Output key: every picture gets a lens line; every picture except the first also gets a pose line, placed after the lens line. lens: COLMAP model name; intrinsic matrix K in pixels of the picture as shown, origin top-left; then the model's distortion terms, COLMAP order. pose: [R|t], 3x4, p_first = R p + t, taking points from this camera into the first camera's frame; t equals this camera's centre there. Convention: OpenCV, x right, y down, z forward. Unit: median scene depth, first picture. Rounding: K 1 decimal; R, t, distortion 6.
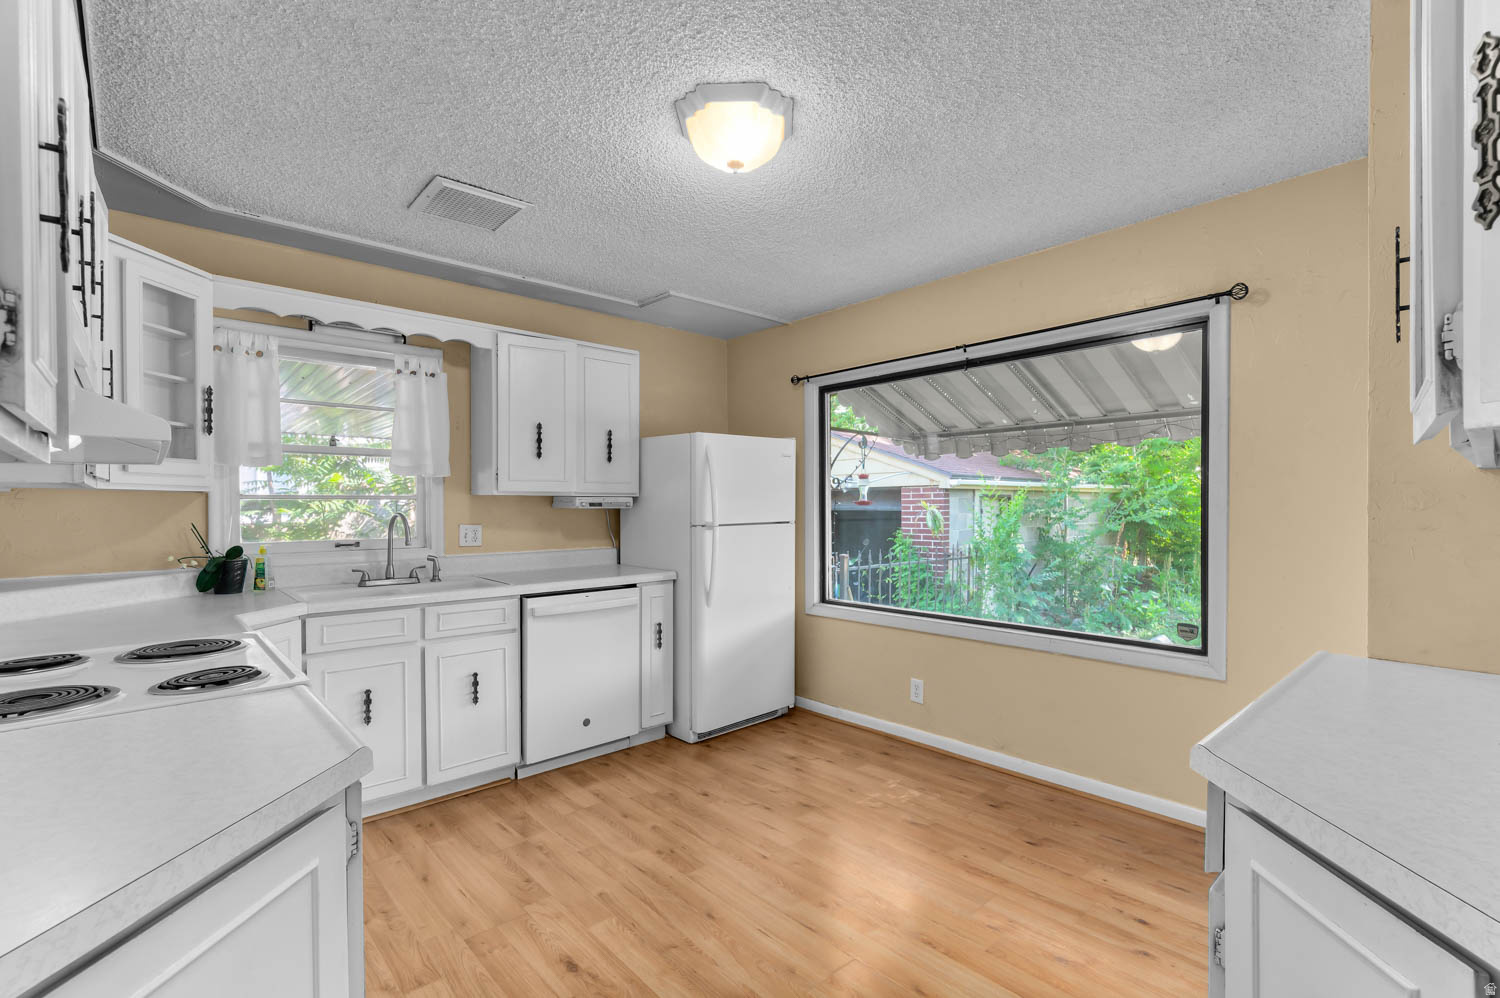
lens RADIAL K [[682.6, 0, 750.3], [0, 682.6, 507.3], [0, 0, 1]] dist [-0.000049, -0.000317]
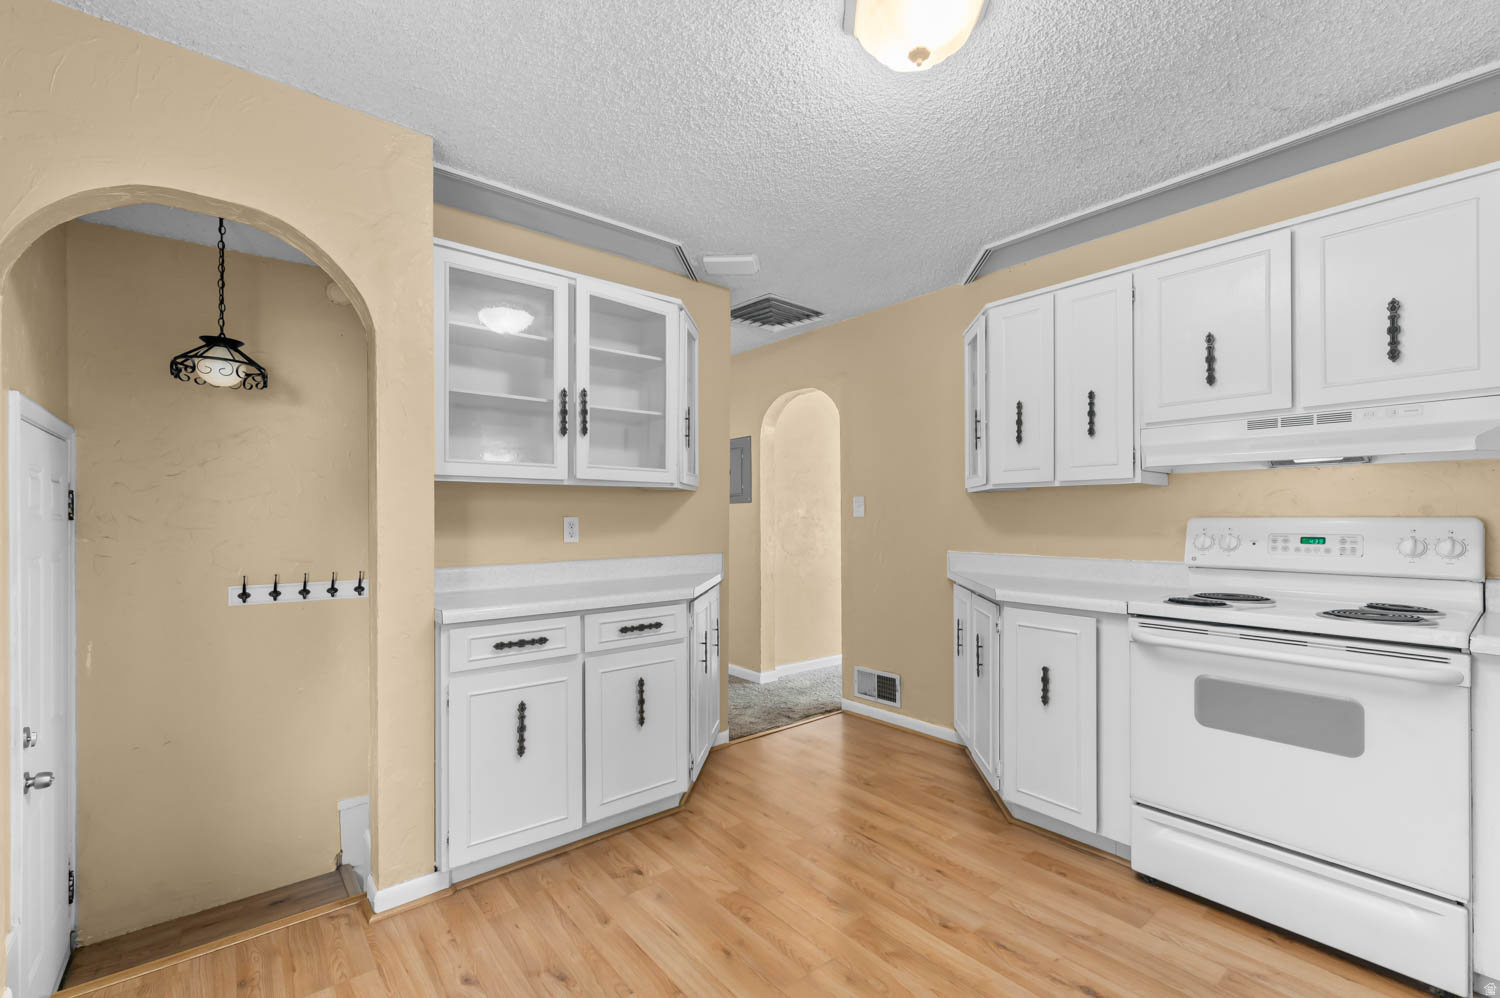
lens RADIAL K [[636.0, 0, 752.8], [0, 636.0, 512.6], [0, 0, 1]] dist [0.000169, 0.000078]
pose [[-0.999198, 0.008997, 0.039023, 0.091580], [0.008734, 0.999938, -0.006926, 0.014963], [-0.039083, -0.006580, -0.999214, 1.110099]]
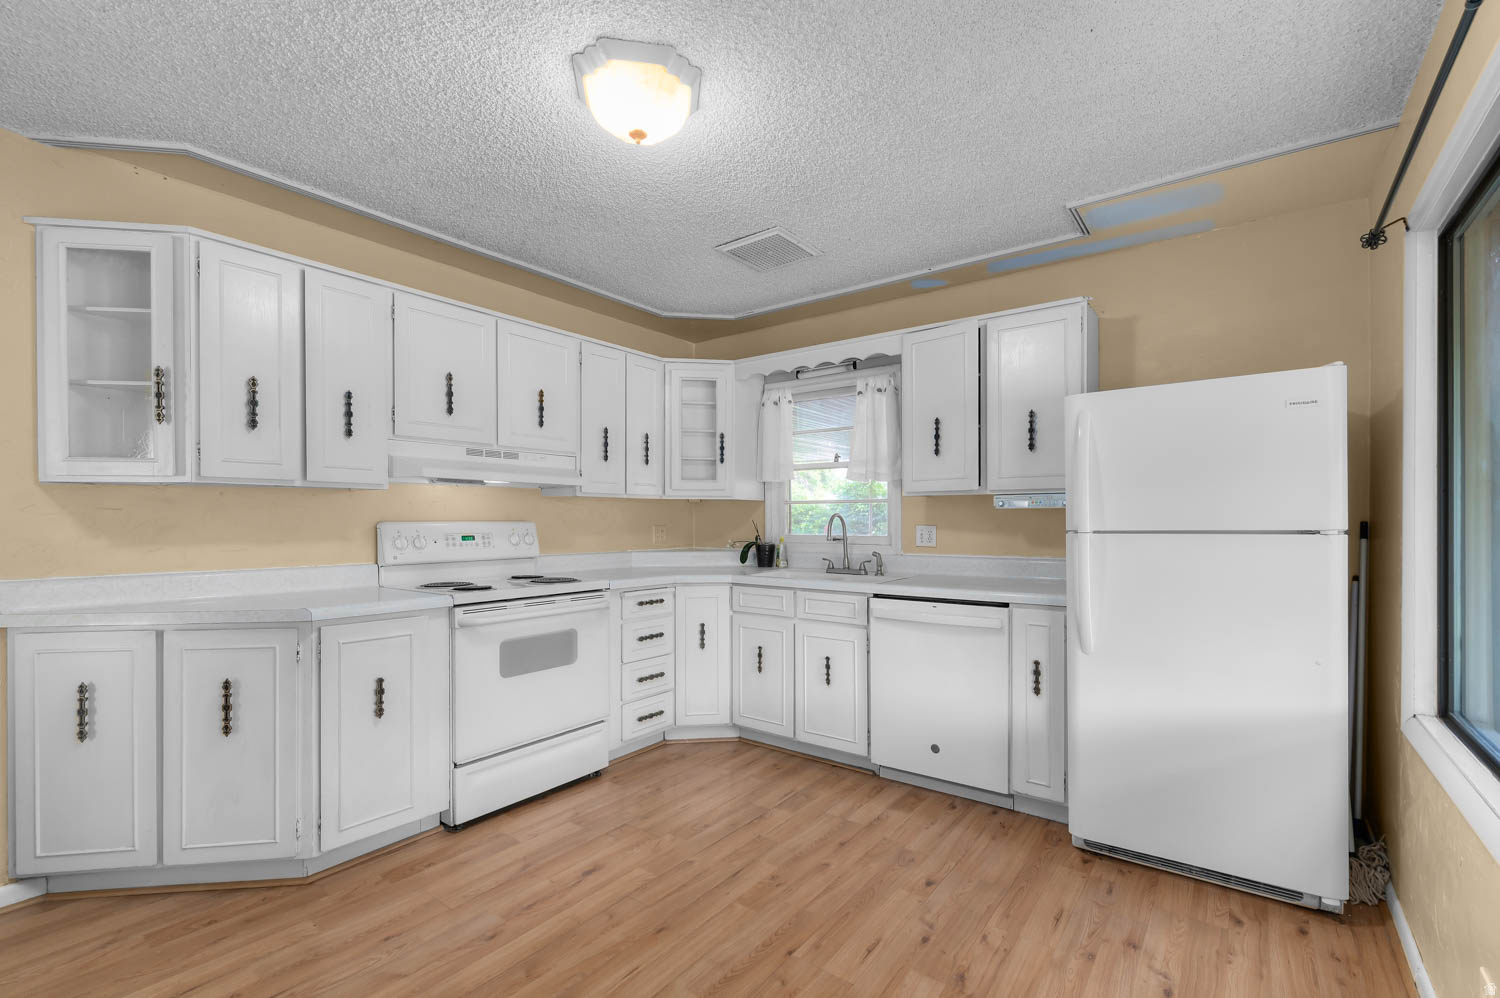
lens RADIAL K [[652.6, 0, 757.9], [0, 652.6, 518.3], [0, 0, 1]] dist [0.000174, 0.000489]
pose [[0.191354, 0.002747, -0.981517, 0.569785], [0.000244, 0.999996, 0.002847, 0.013119], [0.981521, -0.000784, 0.191353, 0.633777]]
